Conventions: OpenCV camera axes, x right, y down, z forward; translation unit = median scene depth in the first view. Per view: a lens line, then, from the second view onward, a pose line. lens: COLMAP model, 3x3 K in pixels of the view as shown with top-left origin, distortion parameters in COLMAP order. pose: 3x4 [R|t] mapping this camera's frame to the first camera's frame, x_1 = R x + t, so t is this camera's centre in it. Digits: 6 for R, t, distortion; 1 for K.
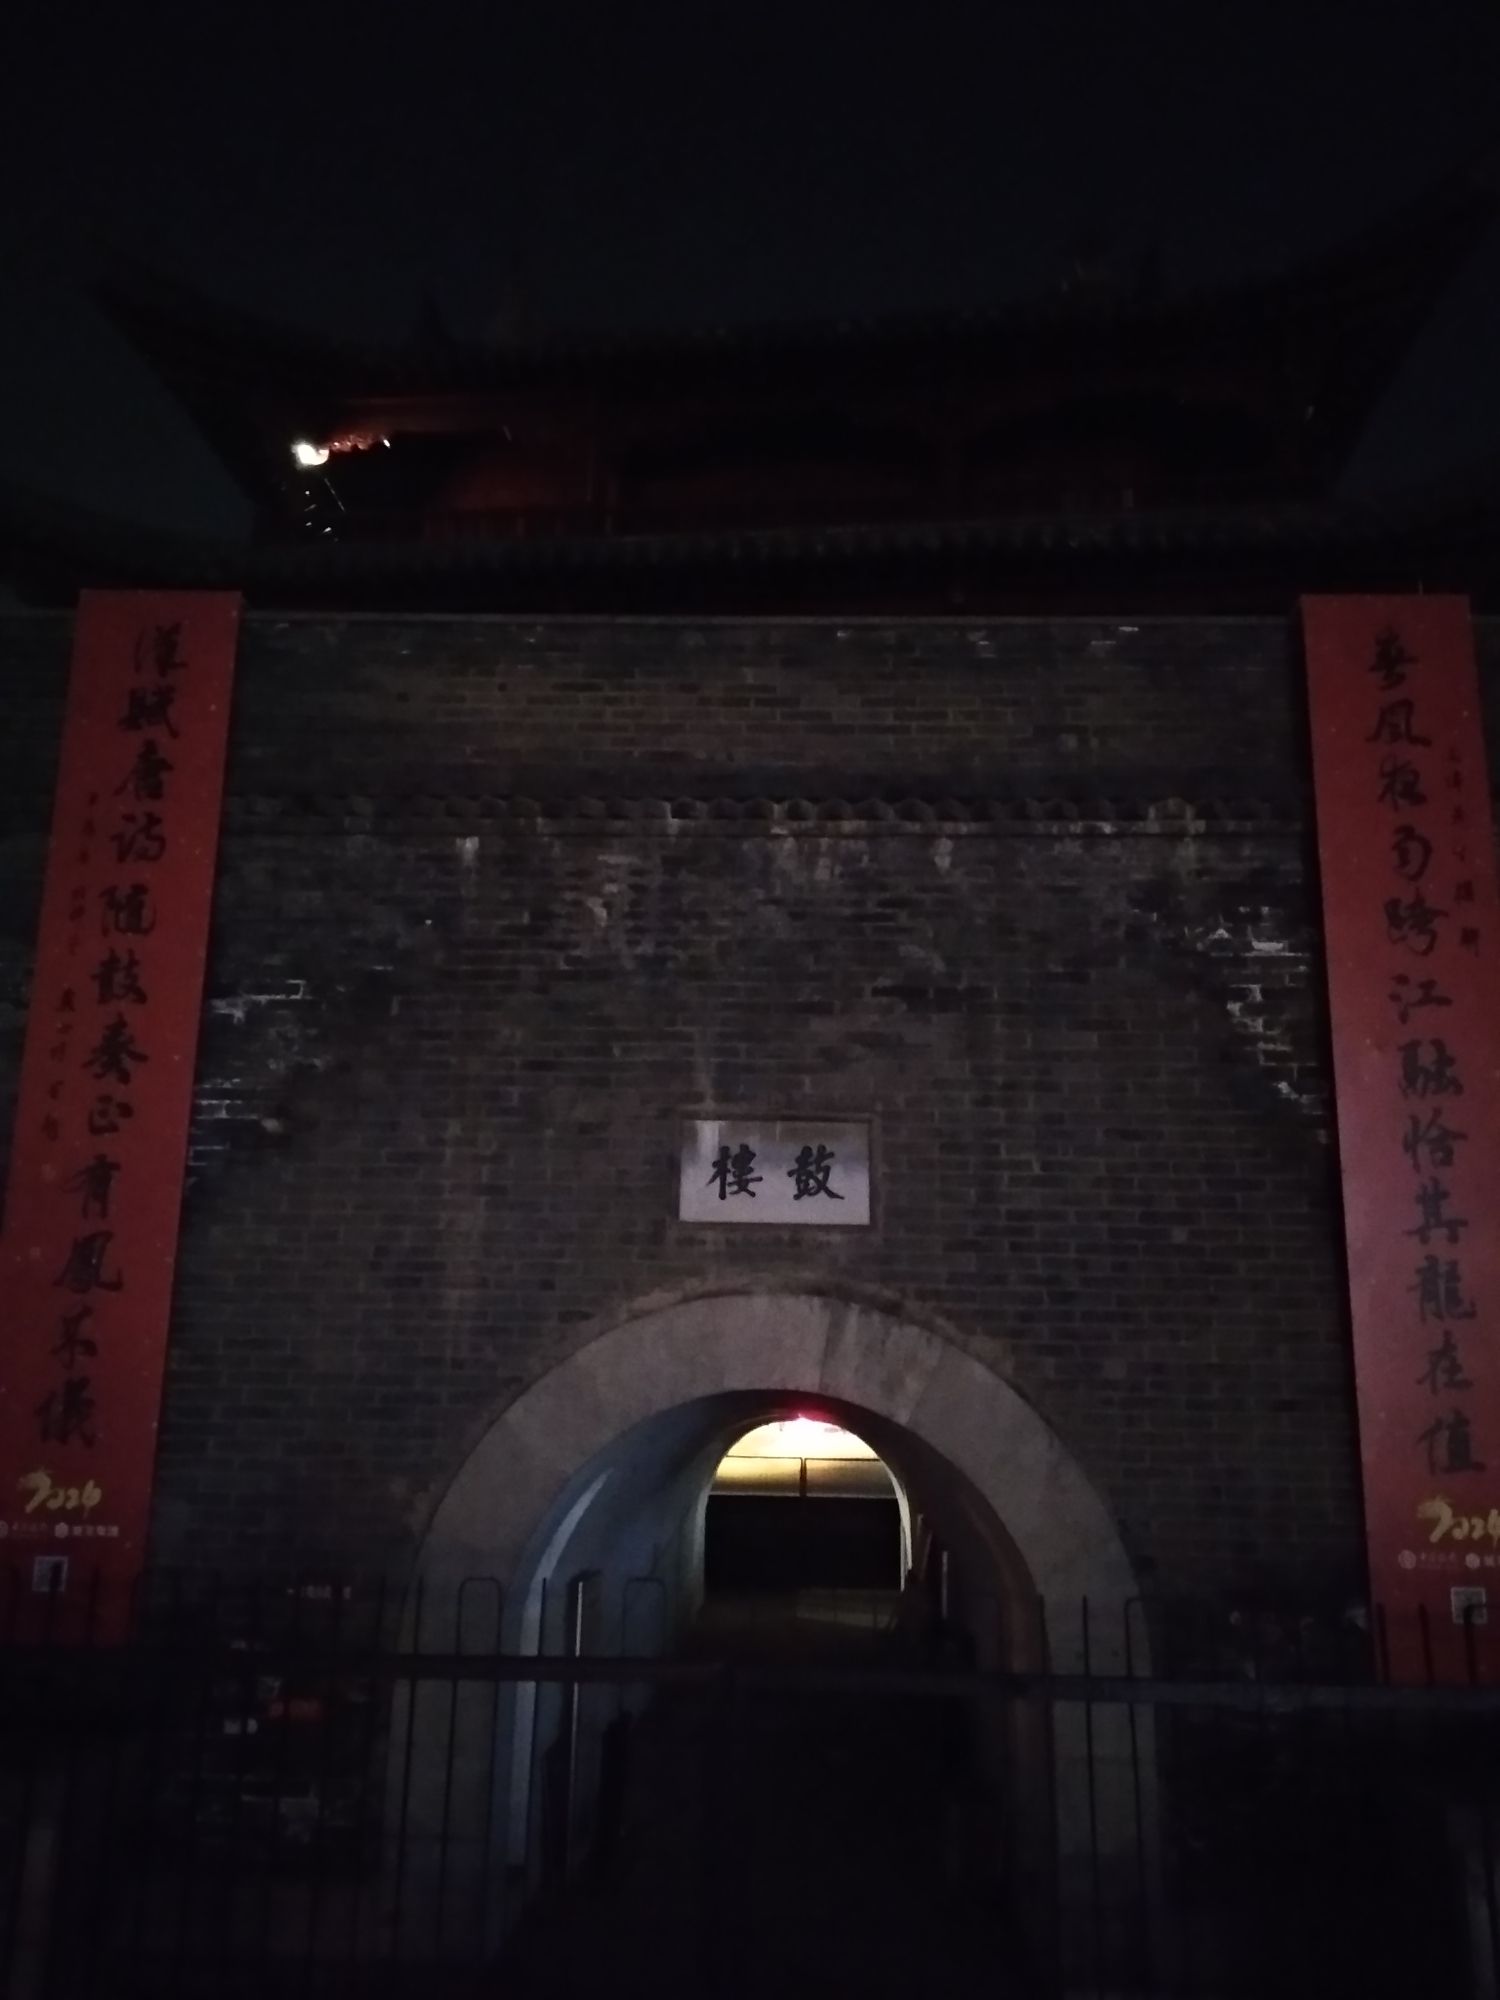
lens RADIAL K [[1551.0, 0, 740.1], [0, 1551.0, 1010.2], [0, 0, 1]] dist [0.083380, -0.149724]
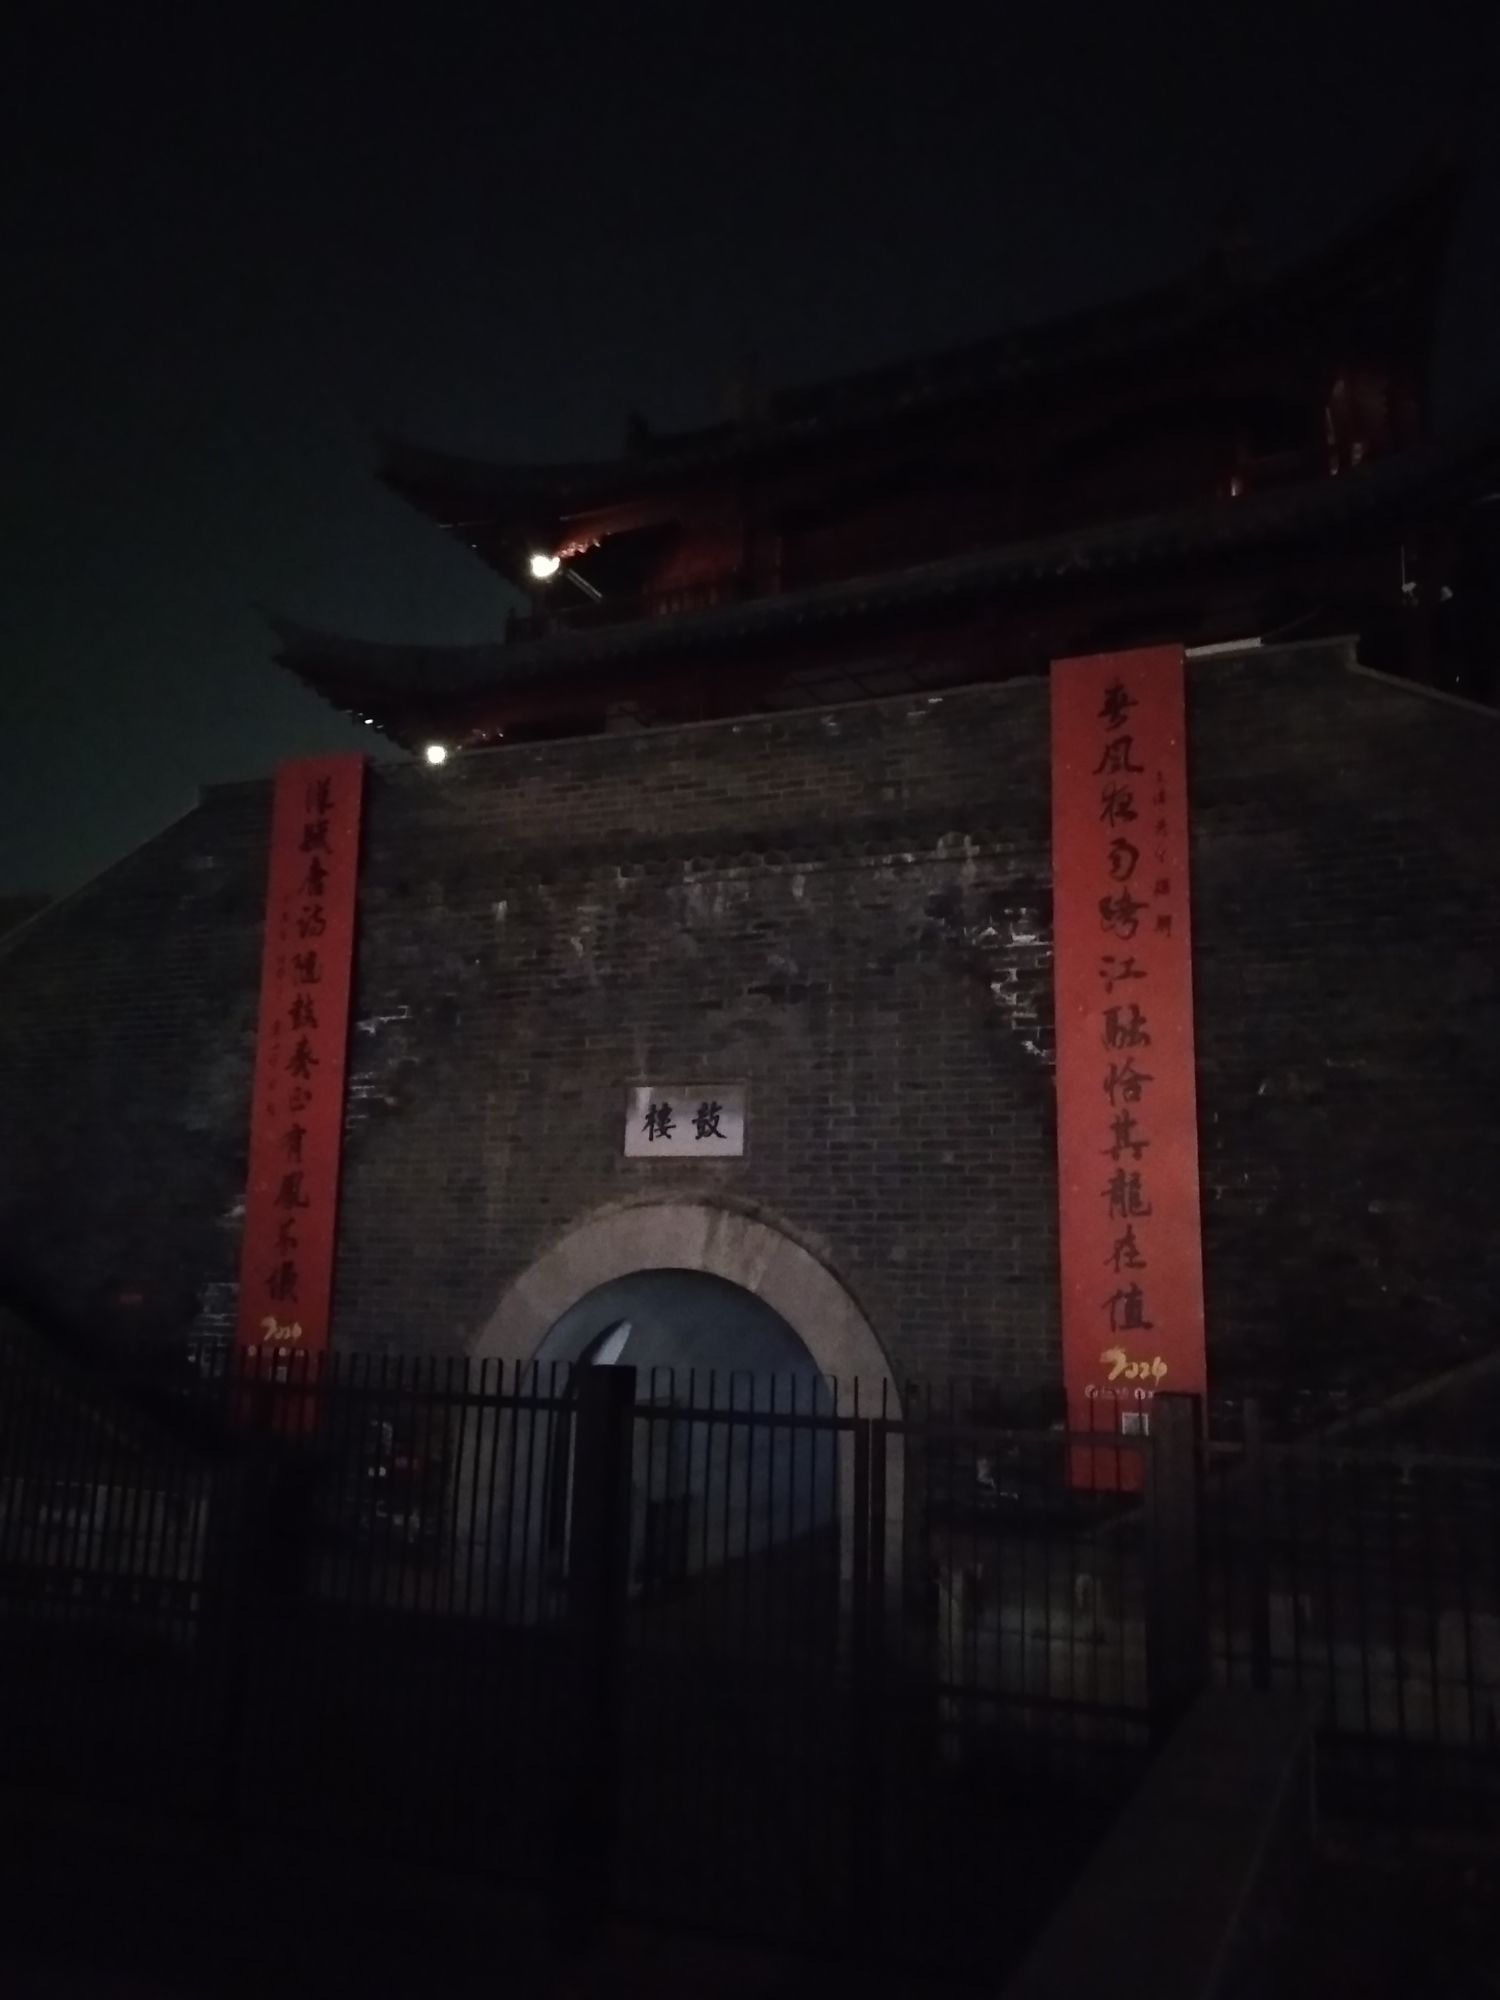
lens RADIAL K [[1492.8, 0, 750.0], [0, 1492.8, 1000.0], [0, 0, 1]] dist [0.069370, -0.001844]
pose [[0.935933, -0.060554, -0.346933, 0.564051], [0.080708, 0.995769, 0.043926, -0.064031], [0.342805, -0.069112, 0.936861, -0.276651]]
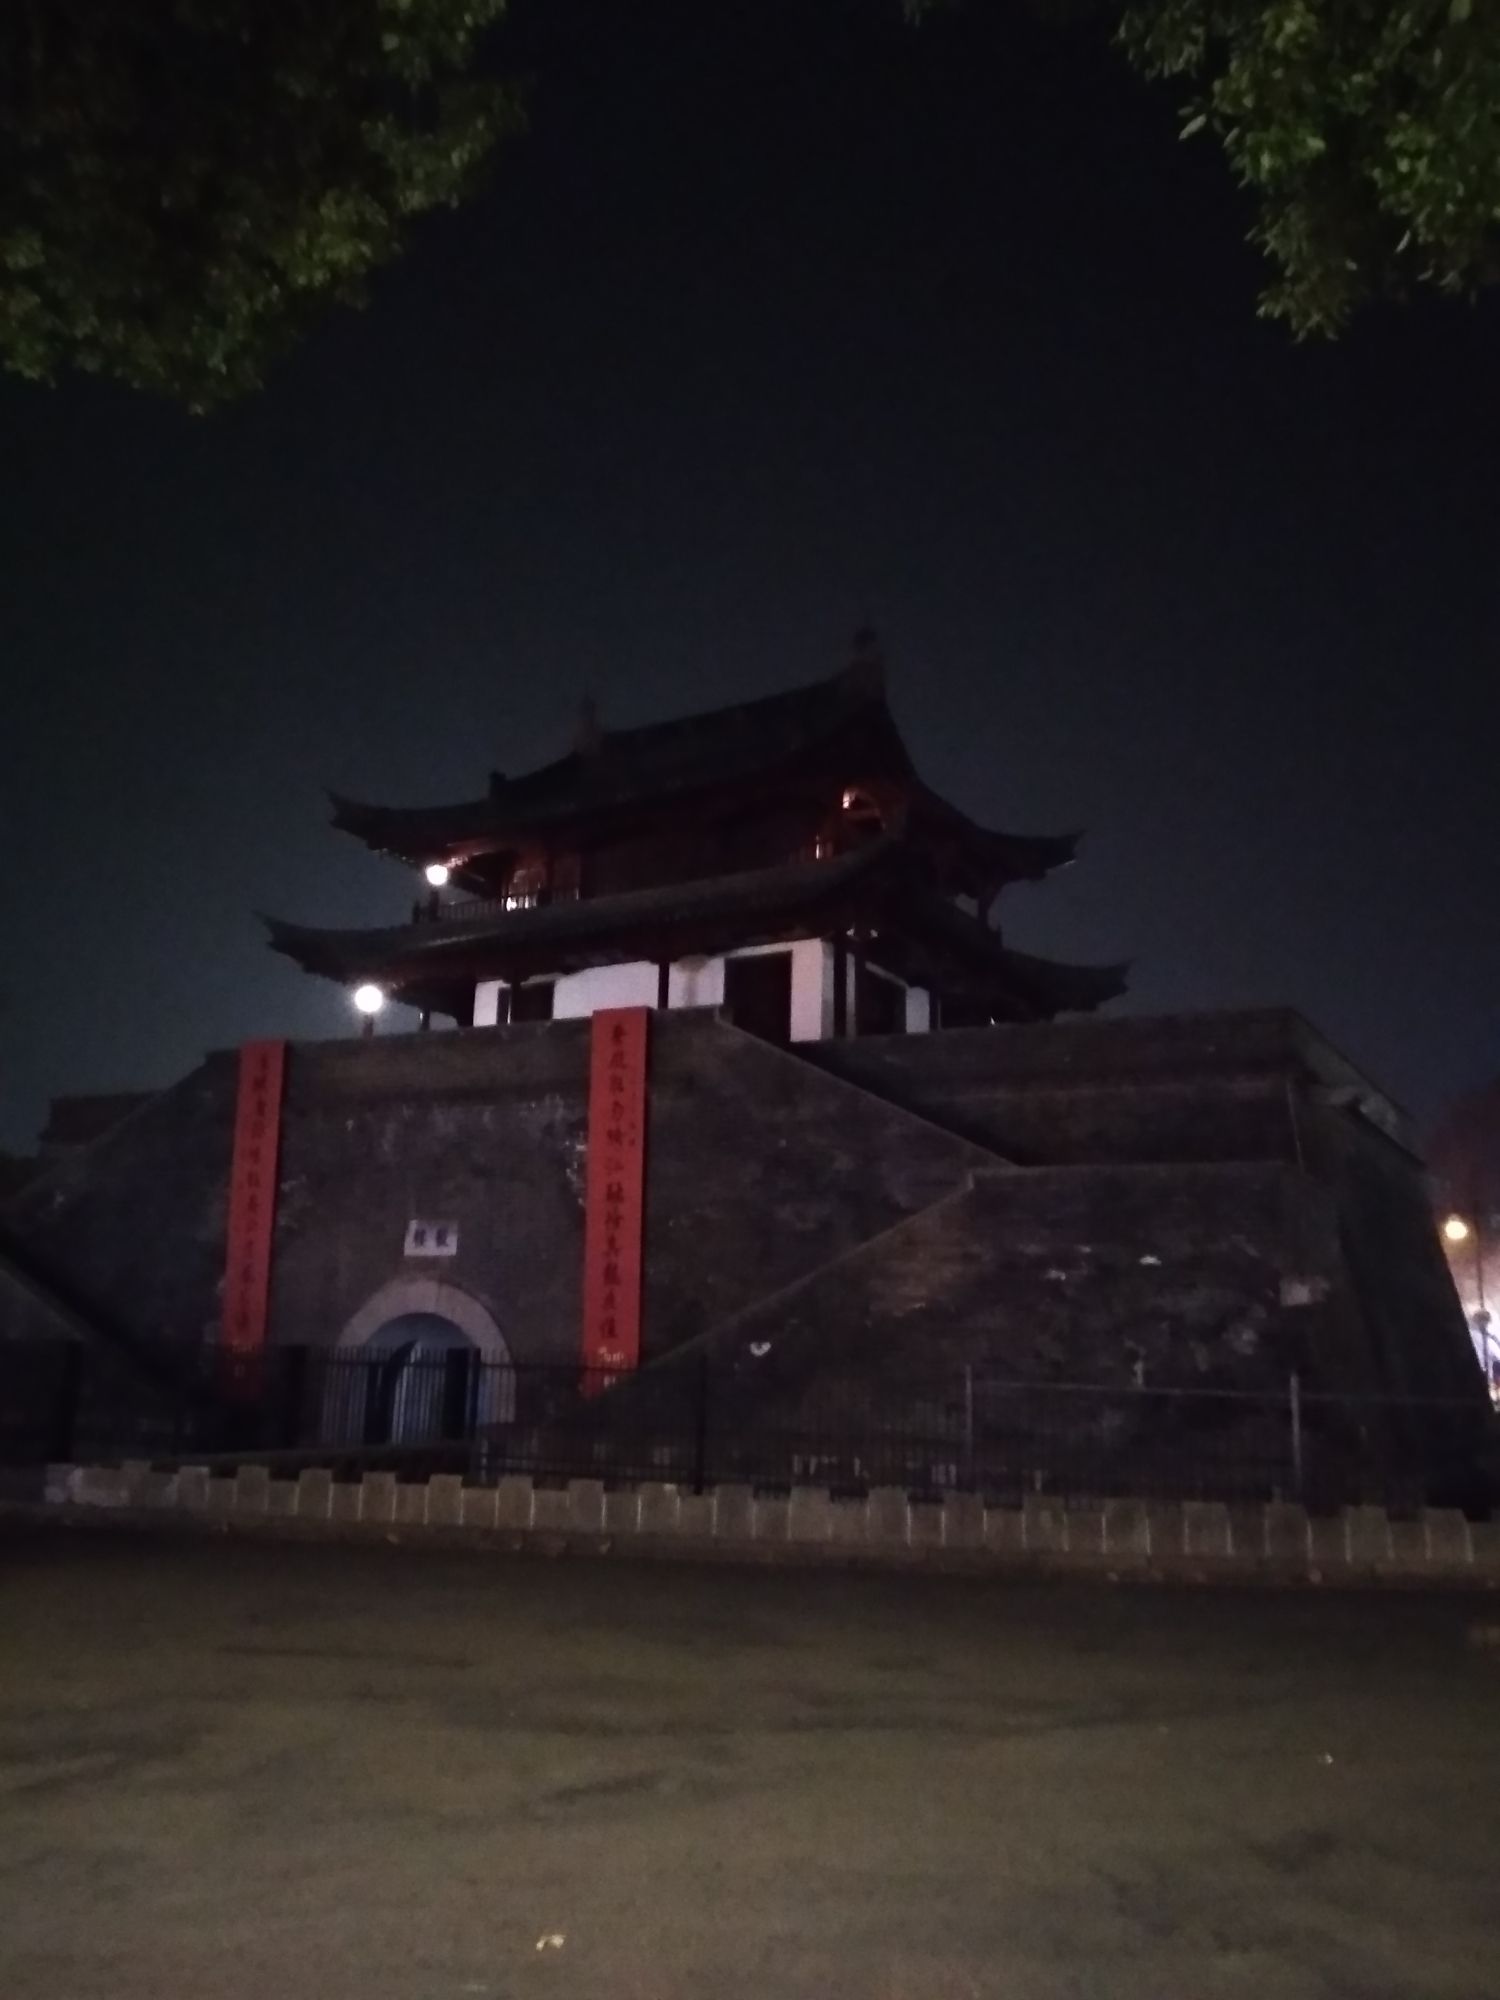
lens RADIAL K [[1551.0, 0, 740.1], [0, 1551.0, 1010.2], [0, 0, 1]] dist [0.083380, -0.149724]
pose [[0.898933, -0.091249, -0.428477, 1.775827], [0.103572, 0.994607, 0.005480, -0.265433], [0.425666, -0.049304, 0.903536, -1.309480]]
